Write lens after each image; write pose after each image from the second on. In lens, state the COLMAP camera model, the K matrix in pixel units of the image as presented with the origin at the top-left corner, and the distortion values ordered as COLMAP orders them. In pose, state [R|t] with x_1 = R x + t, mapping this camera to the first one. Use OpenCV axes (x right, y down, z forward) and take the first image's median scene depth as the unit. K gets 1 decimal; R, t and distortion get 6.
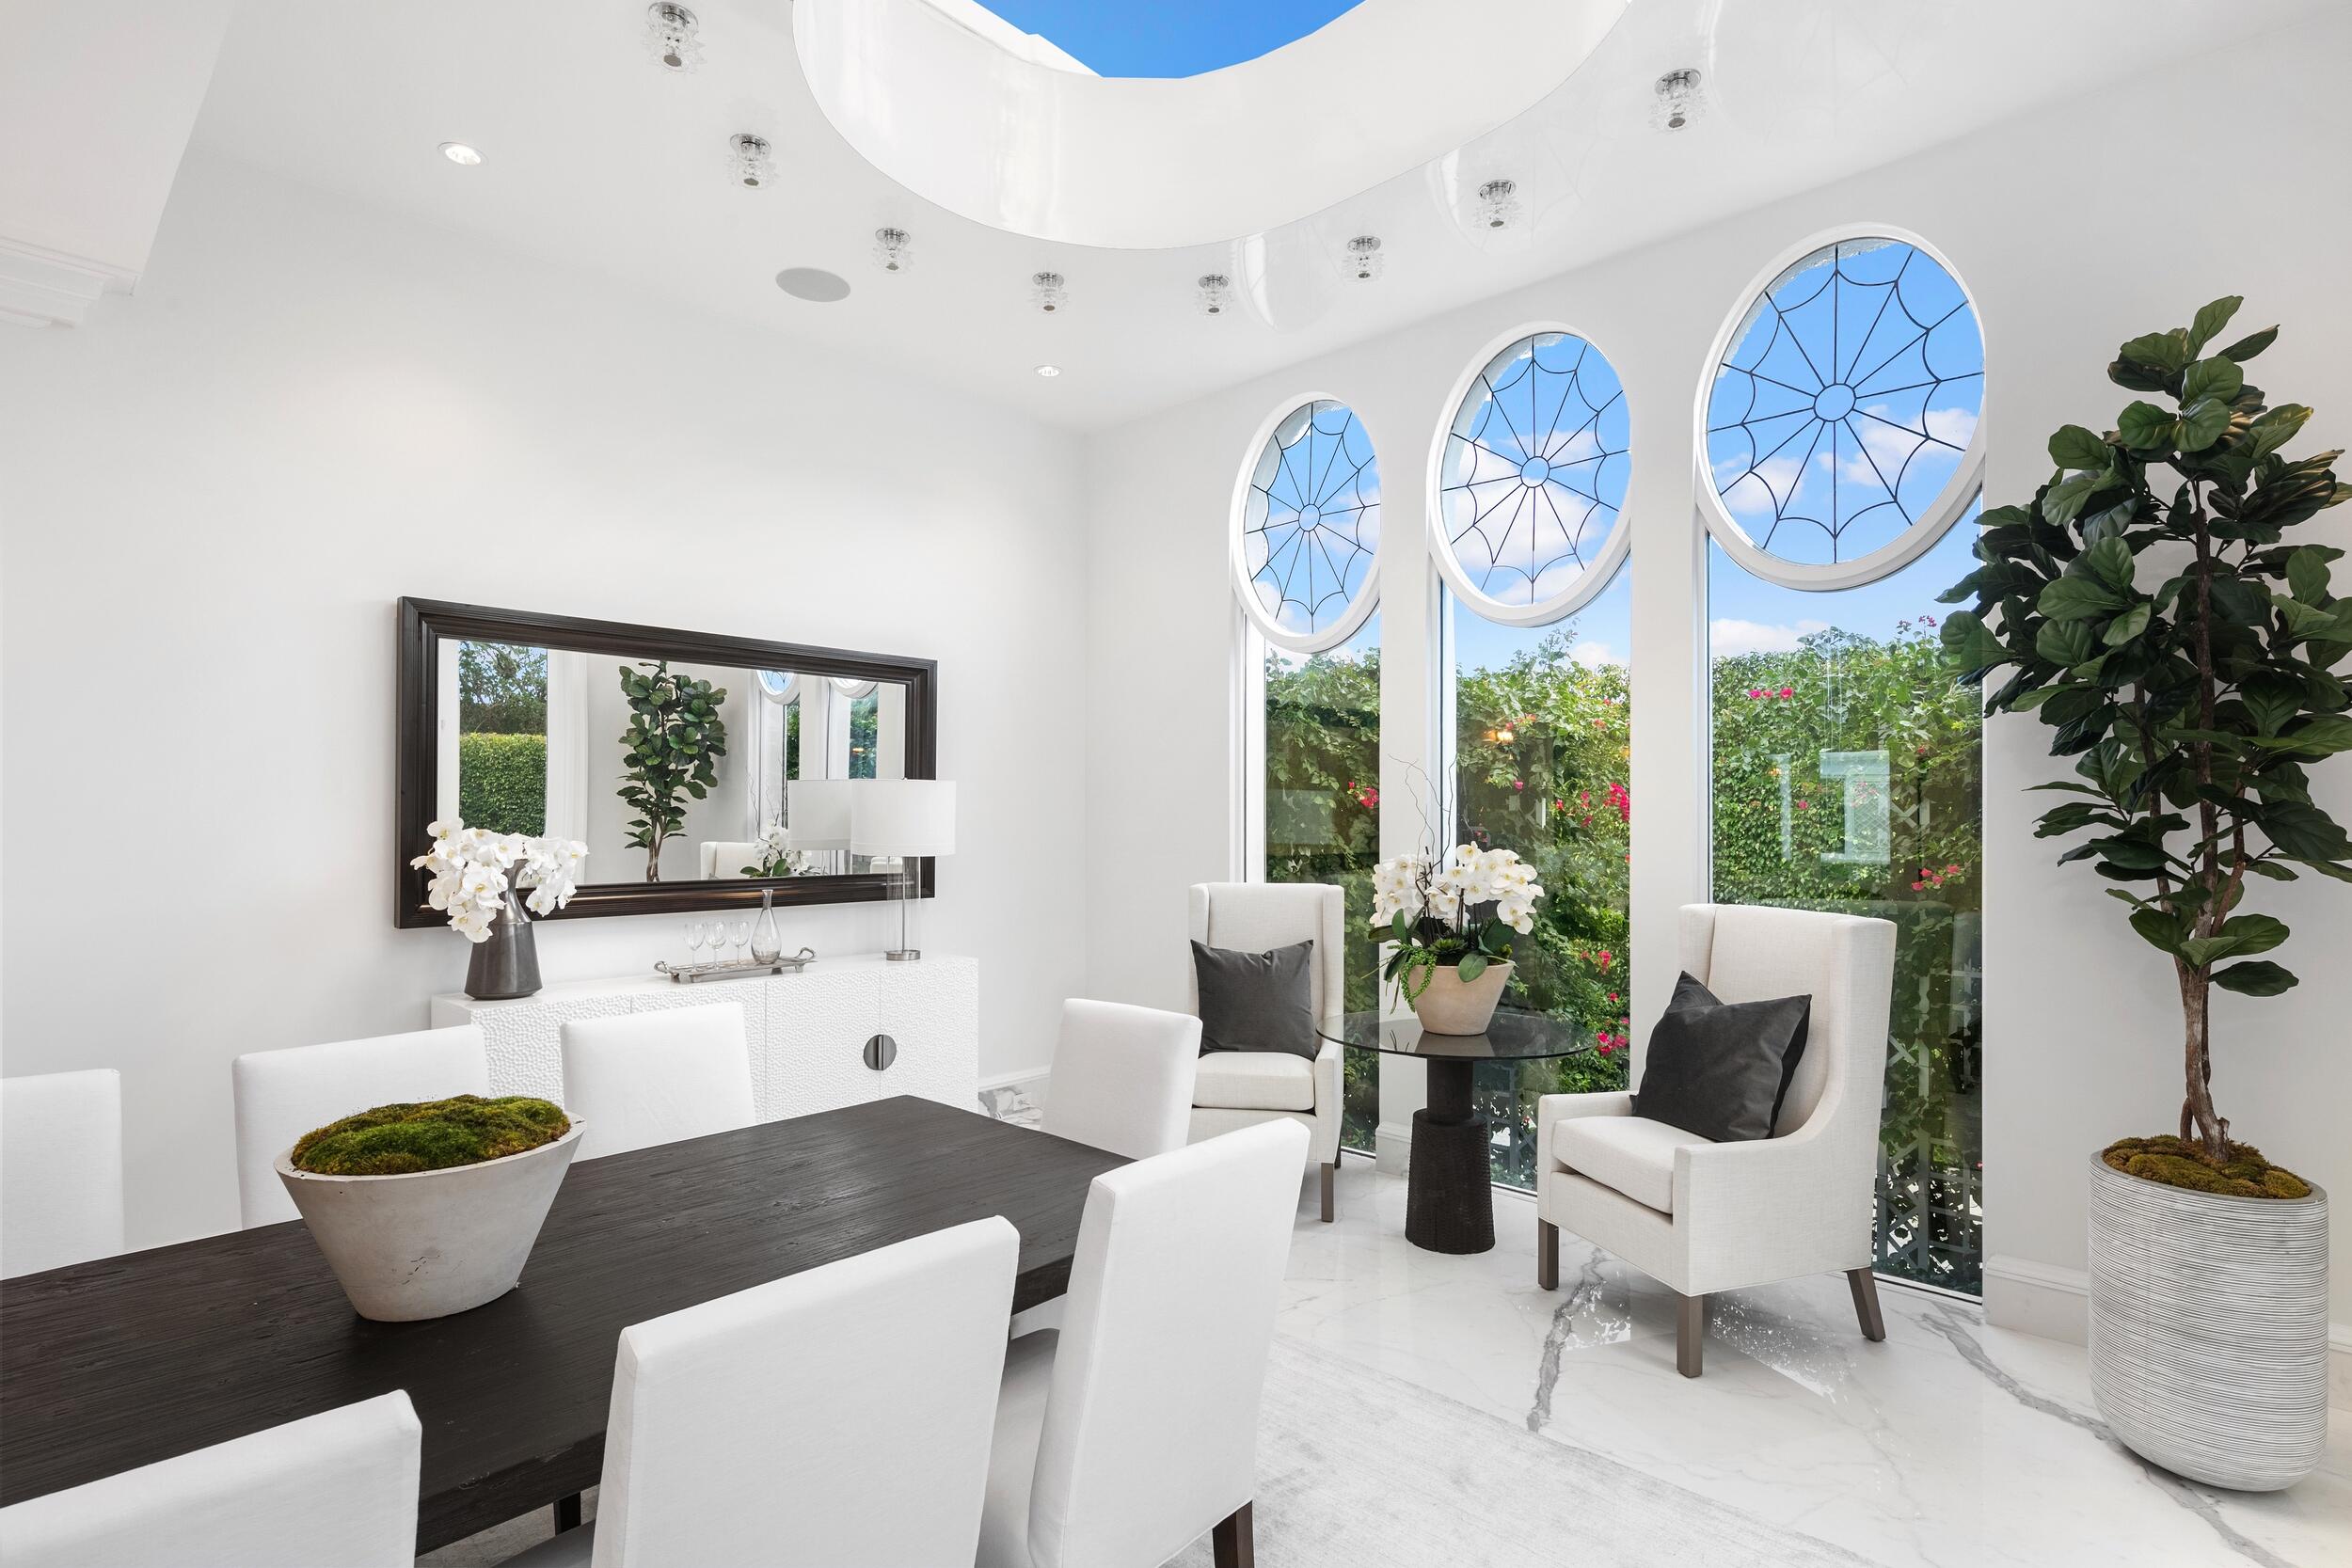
lens RADIAL K [[1127.7, 0, 1177.2], [0, 1127.7, 817.9], [0, 0, 1]] dist [0.000213, -0.000009]
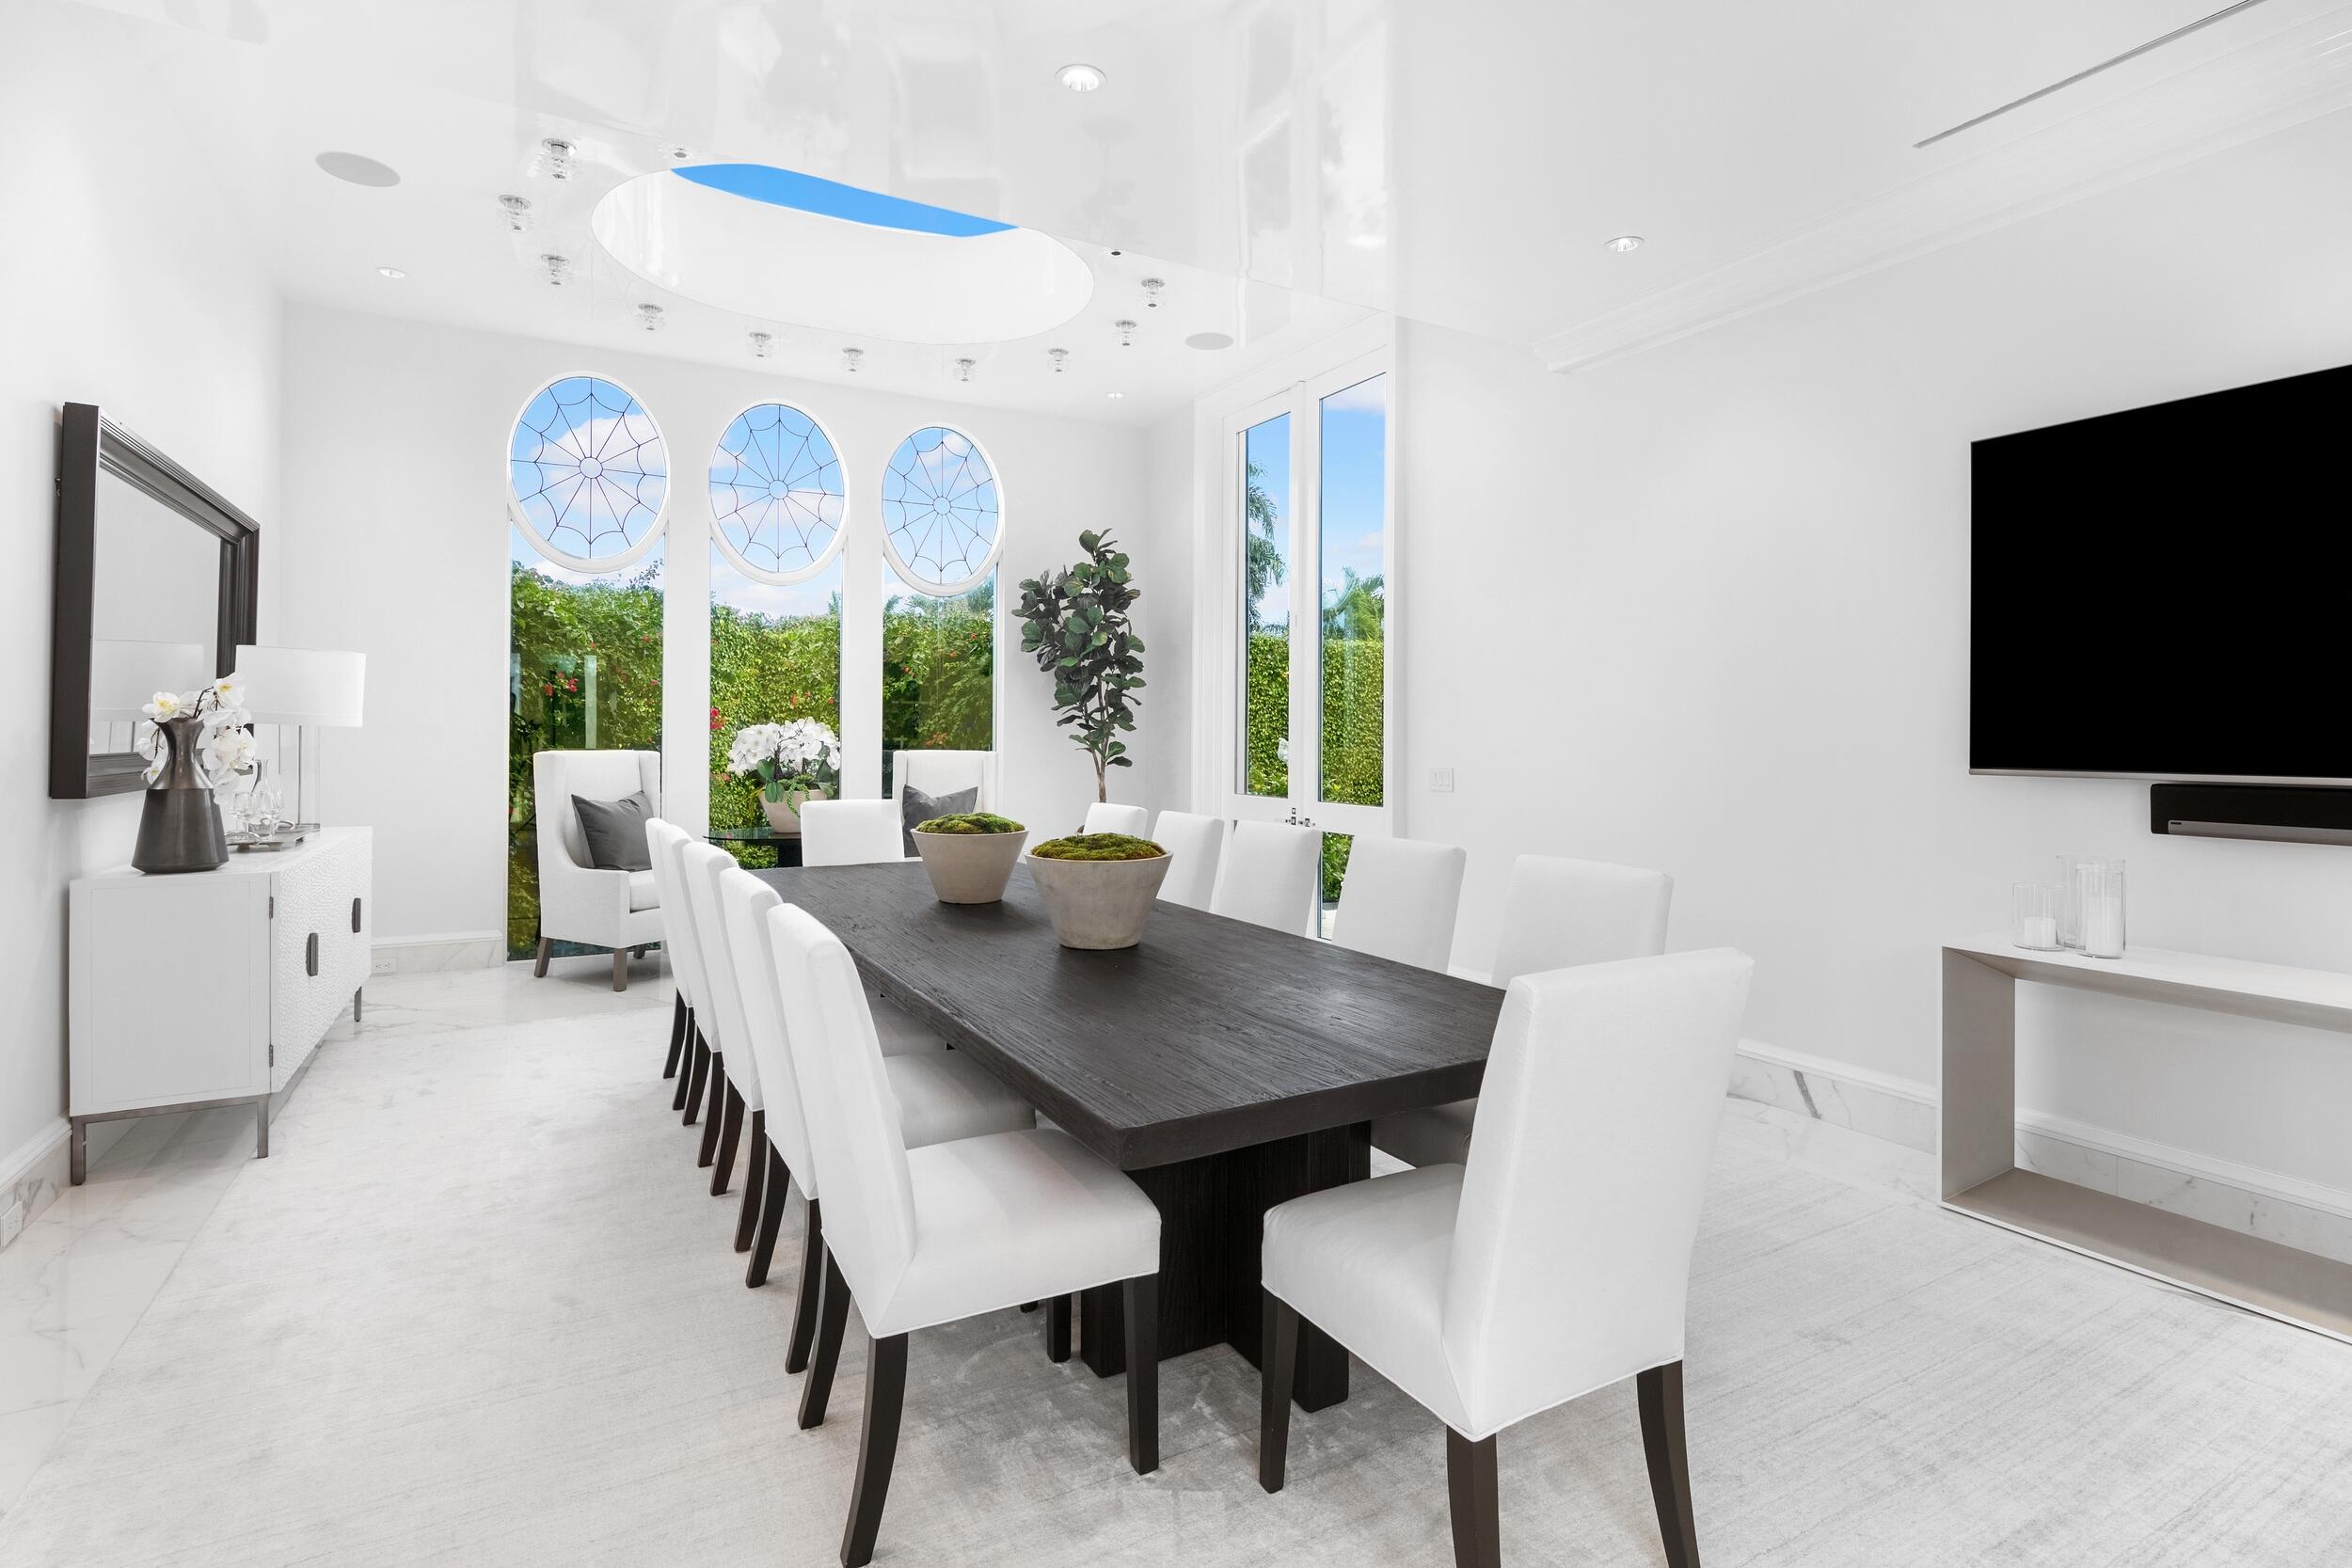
lens RADIAL K [[1143.1, 0, 1176.0], [0, 1143.1, 784.0], [0, 0, 1]] dist [0.000093, -0.000067]
pose [[0.311916, -0.036774, 0.949398, -1.394782], [-0.005520, 0.999164, 0.040515, 0.055139], [-0.950094, -0.017878, 0.311452, -0.066646]]
